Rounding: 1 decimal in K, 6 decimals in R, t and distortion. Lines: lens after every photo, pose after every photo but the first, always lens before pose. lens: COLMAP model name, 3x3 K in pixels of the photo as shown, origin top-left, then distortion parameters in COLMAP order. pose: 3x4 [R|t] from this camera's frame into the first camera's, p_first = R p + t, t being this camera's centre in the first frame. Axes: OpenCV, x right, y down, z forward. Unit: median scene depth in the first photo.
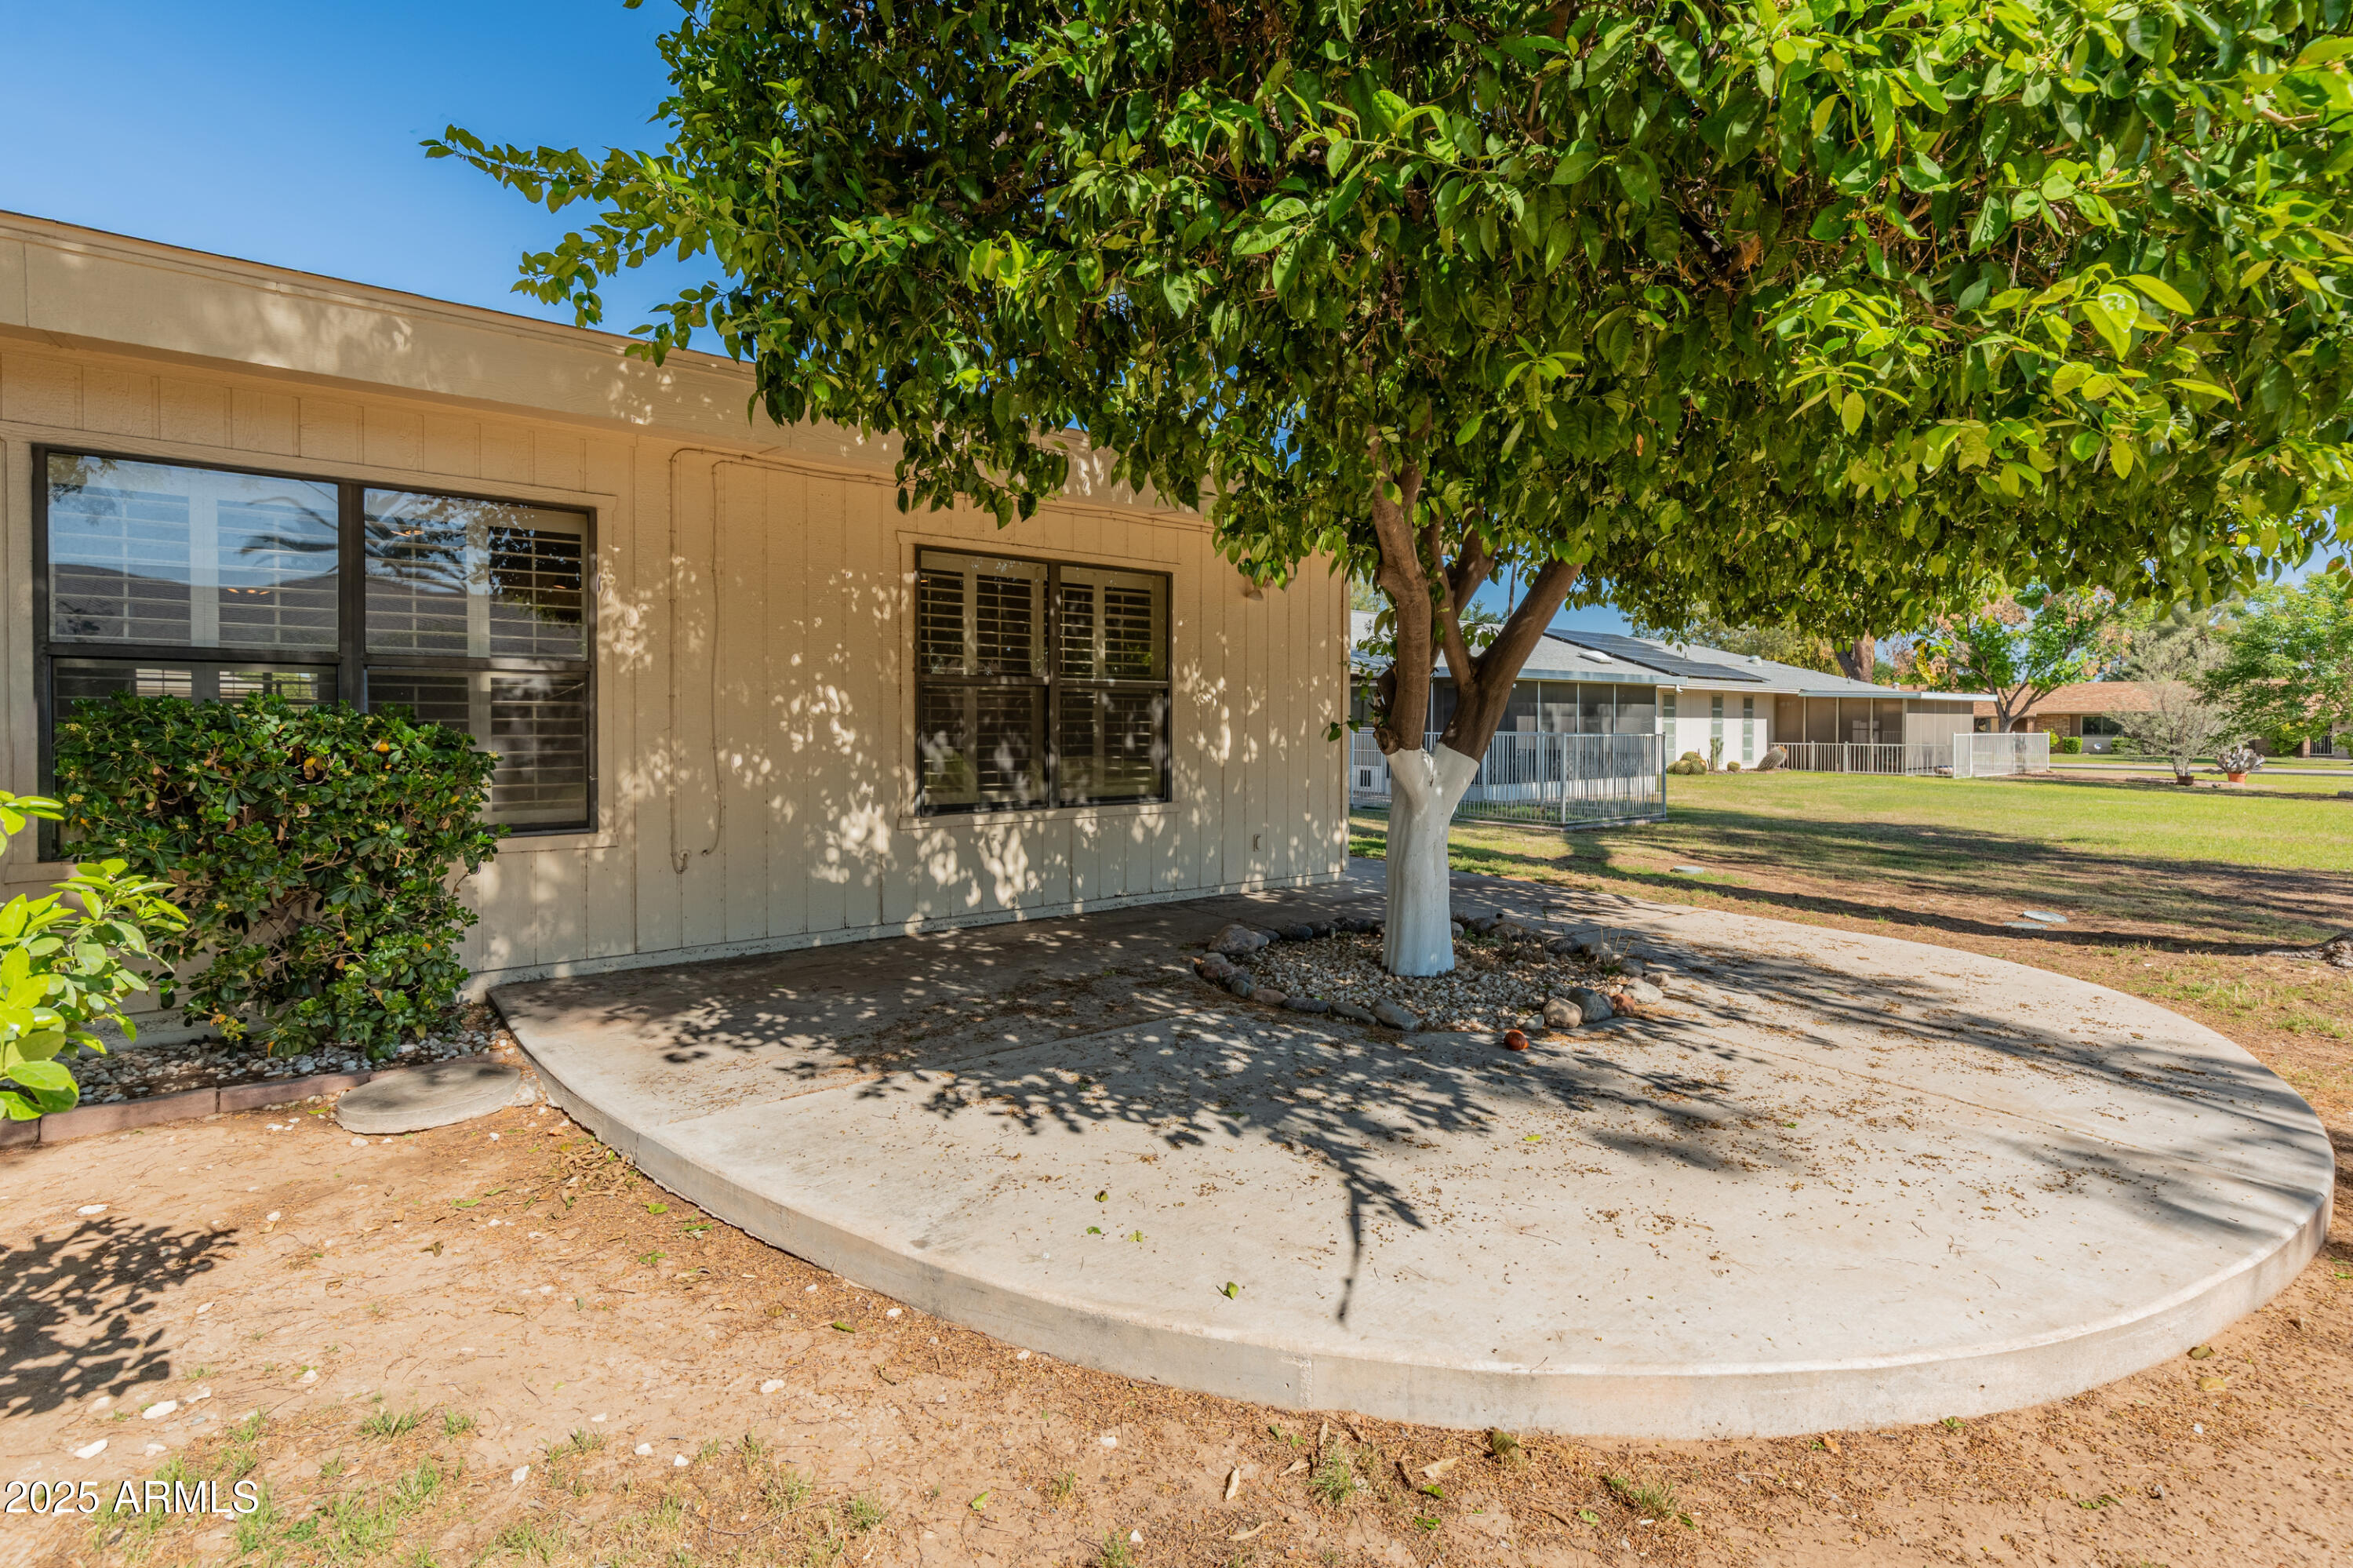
lens RADIAL K [[1121.1, 0, 1177.2], [0, 1121.1, 730.8], [0, 0, 1]] dist [-0.000744, -0.000331]
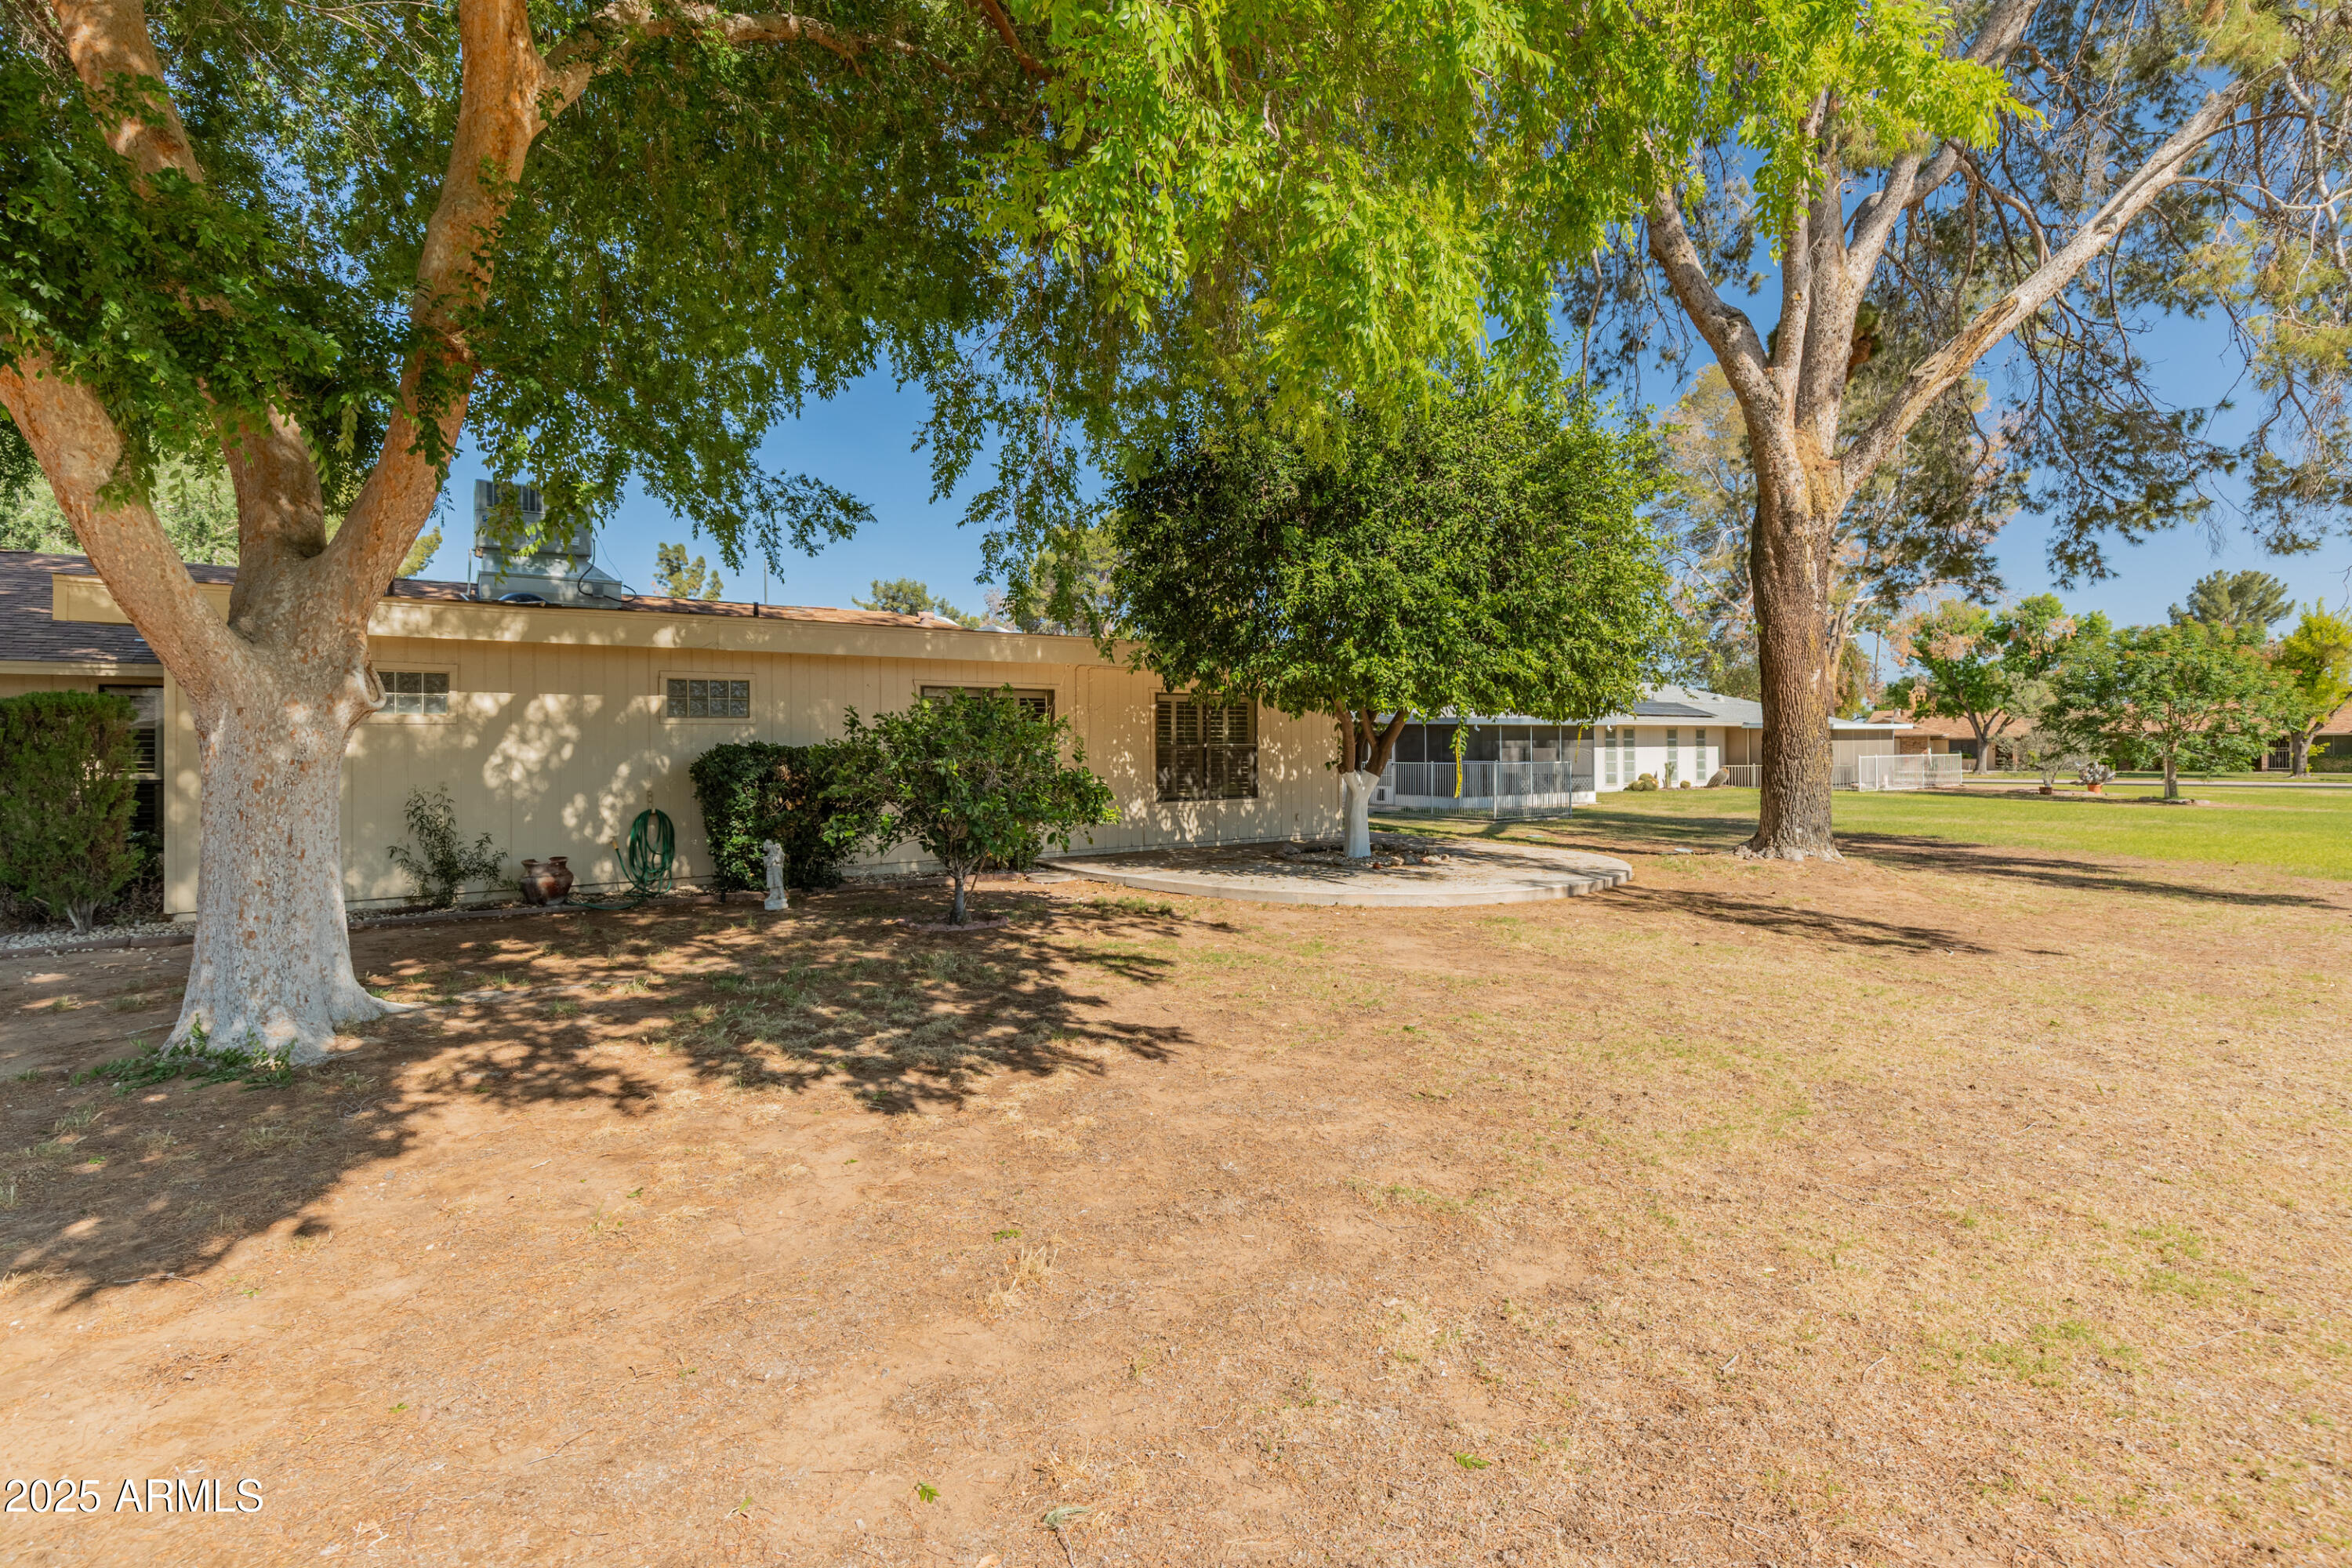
lens RADIAL K [[1120.6, 0, 1176.7], [0, 1120.6, 730.8], [0, 0, 1]] dist [-0.000744, -0.000331]
pose [[0.998590, -0.016040, -0.050596, -0.048792], [0.014674, 0.999521, -0.027266, -0.011649], [0.051009, 0.026485, 0.998347, -1.172502]]
